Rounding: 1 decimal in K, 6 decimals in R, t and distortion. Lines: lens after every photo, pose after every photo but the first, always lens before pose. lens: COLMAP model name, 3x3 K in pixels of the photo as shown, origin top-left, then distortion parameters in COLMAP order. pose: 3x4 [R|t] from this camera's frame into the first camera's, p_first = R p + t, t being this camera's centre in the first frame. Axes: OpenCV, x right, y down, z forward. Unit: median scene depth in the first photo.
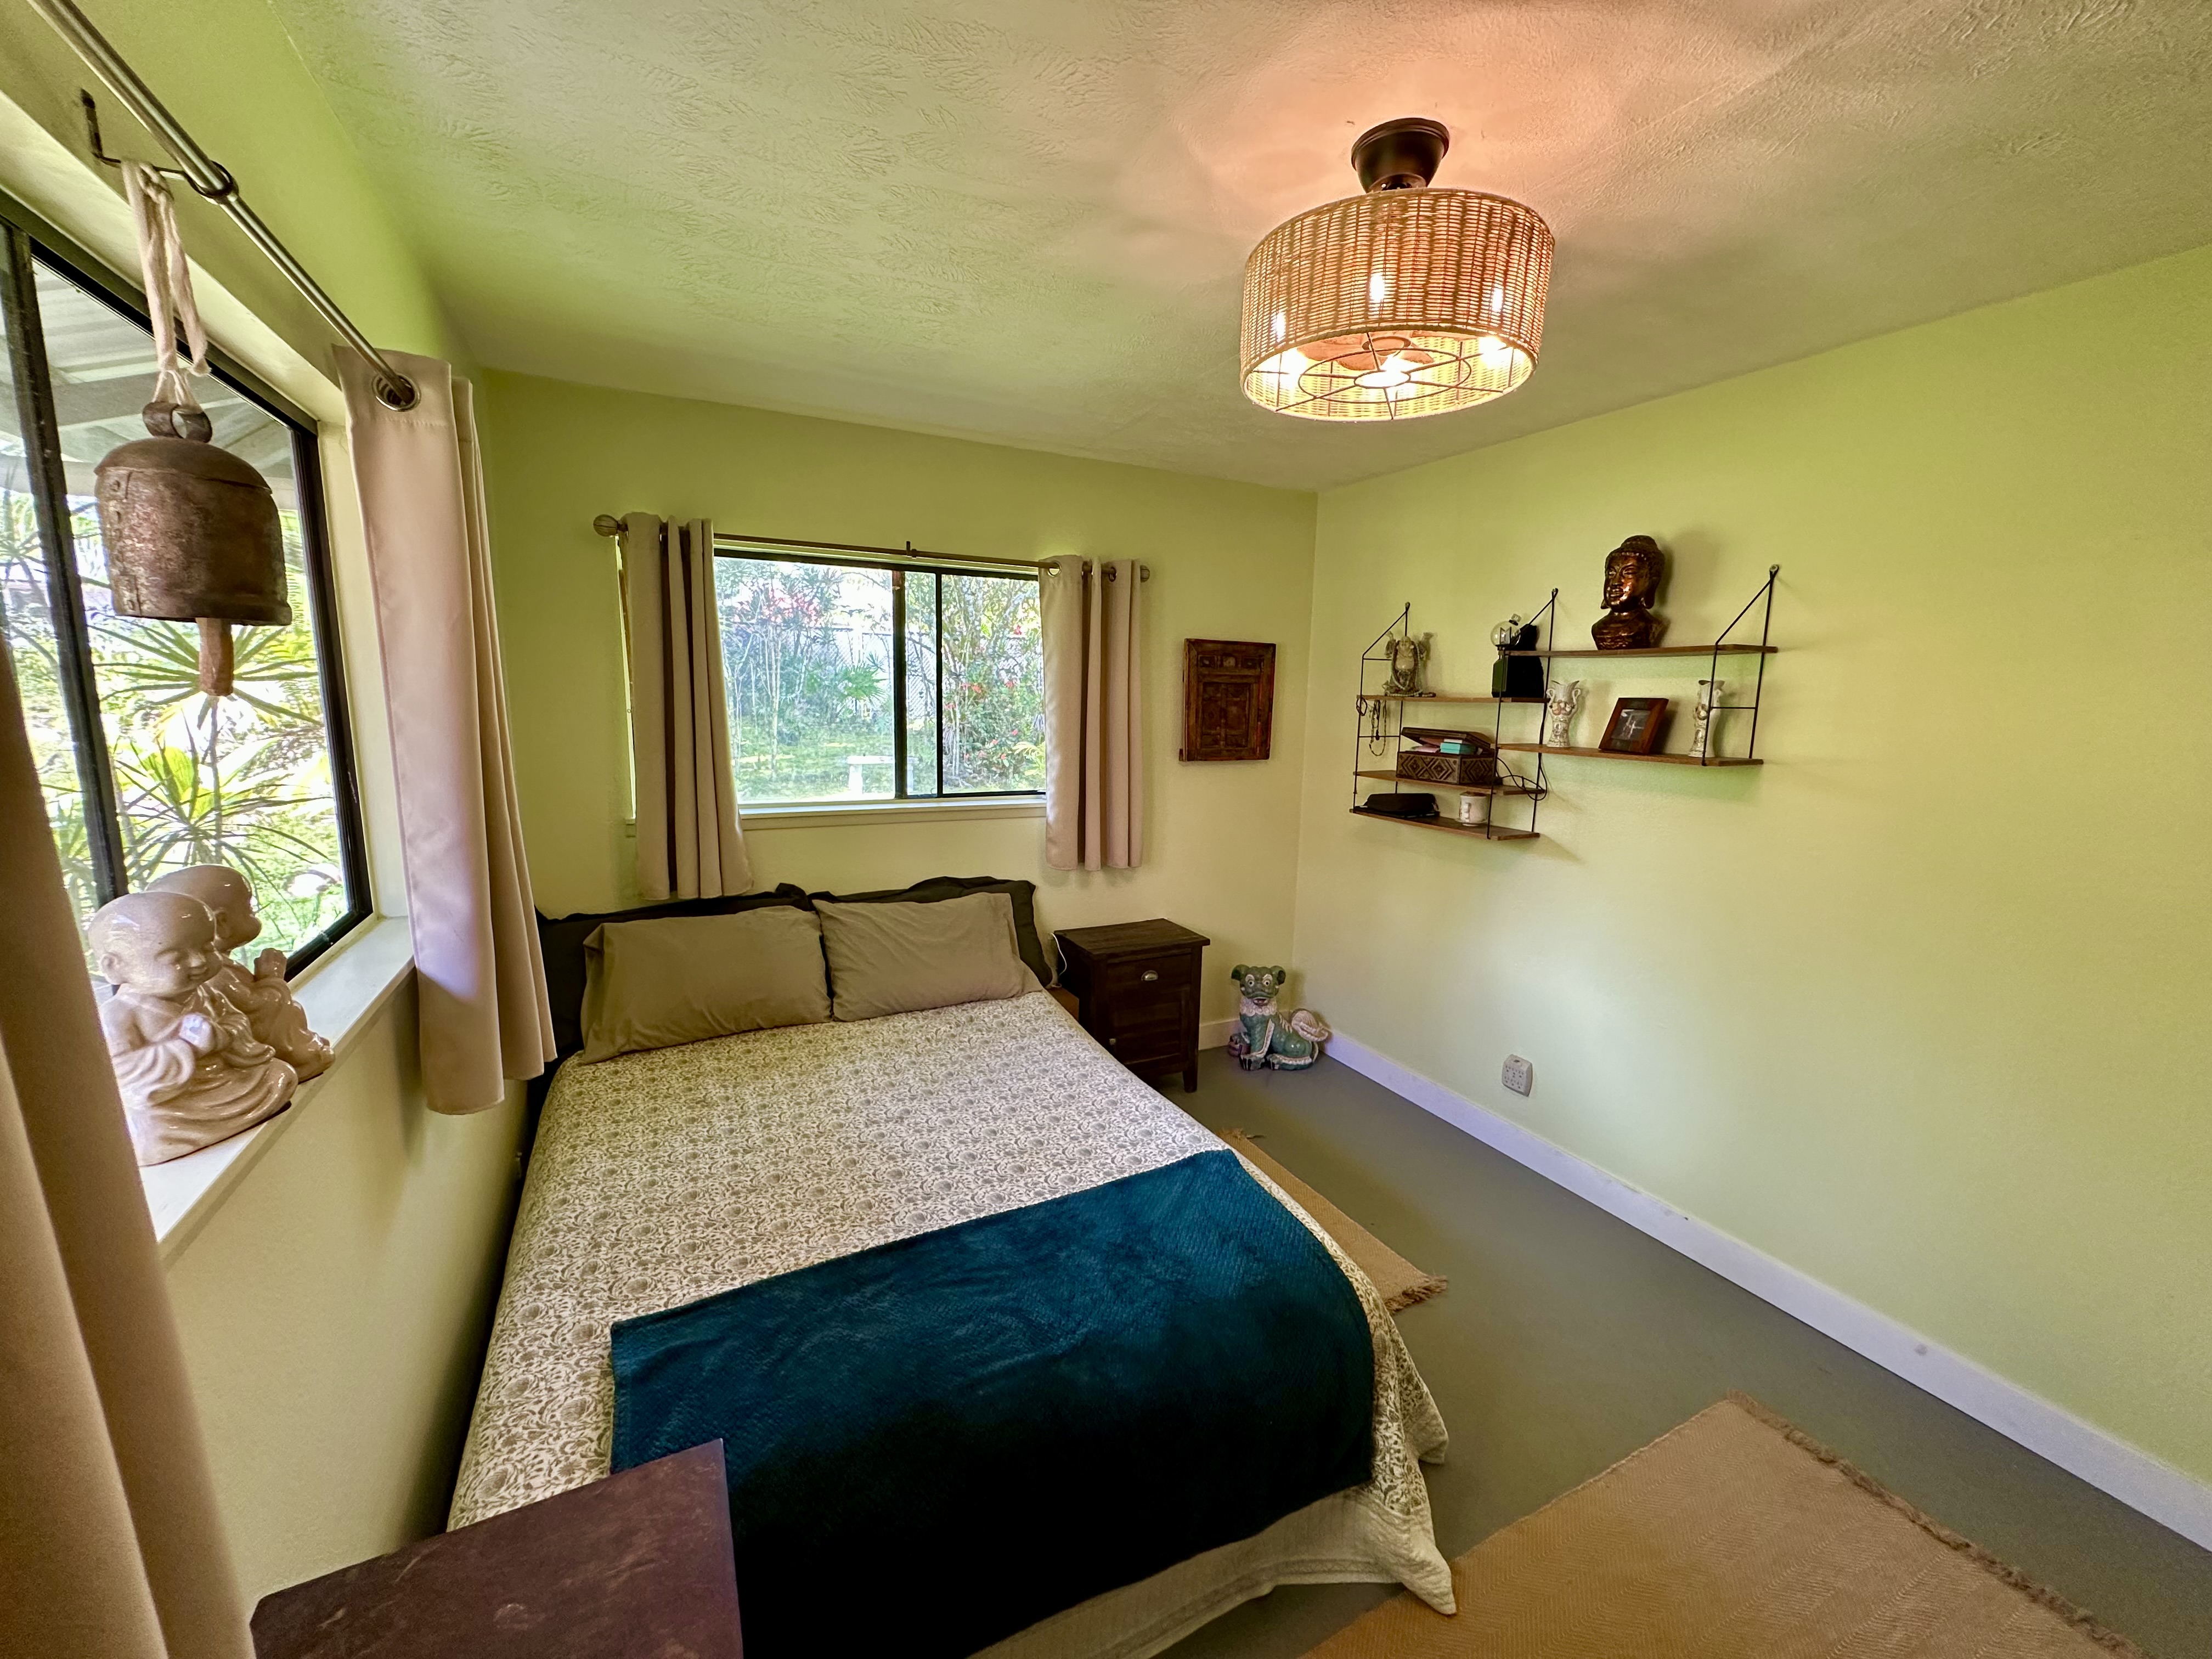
lens RADIAL K [[881.4, 0, 1108.6], [0, 881.4, 832.4], [0, 0, 1]] dist [-0.004600, -0.000107]
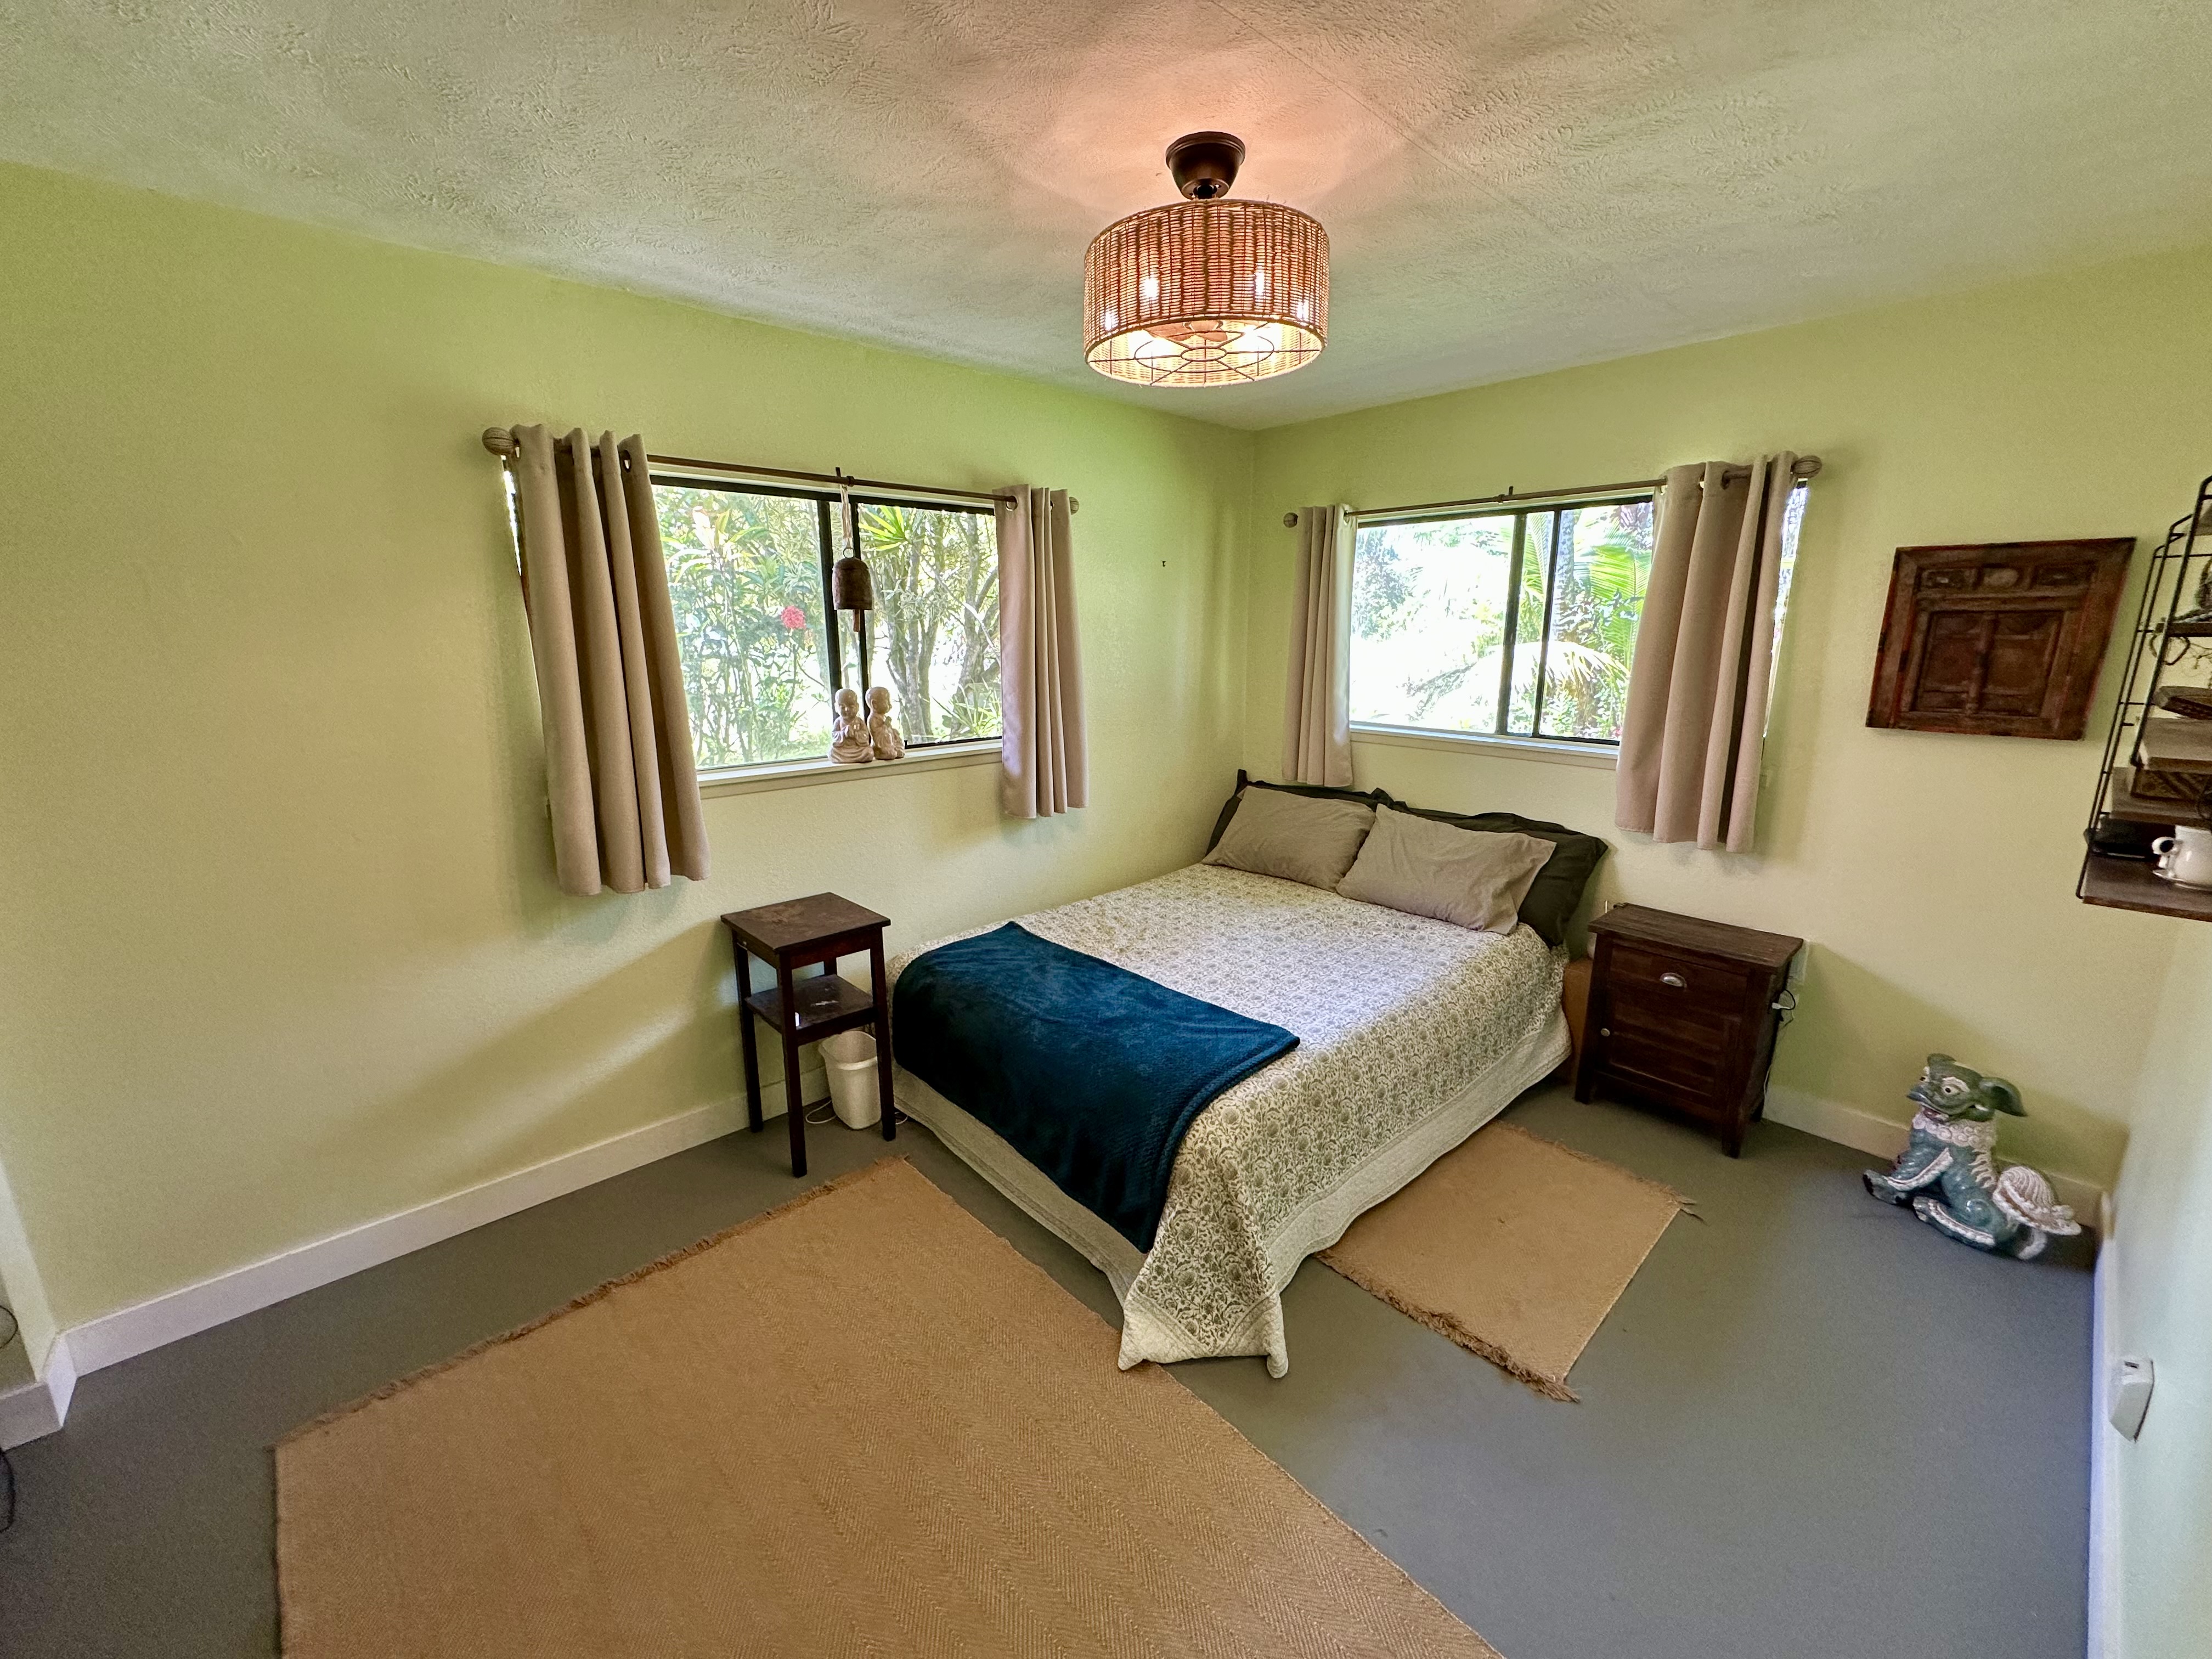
lens RADIAL K [[881.4, 0, 1106.7], [0, 881.4, 827.7], [0, 0, 1]] dist [-0.004600, -0.000107]
pose [[0.272901, 0.195178, -0.942035, 0.641198], [-0.149998, 0.975861, 0.158733, -0.024857], [0.950277, 0.097985, 0.295589, 0.246553]]
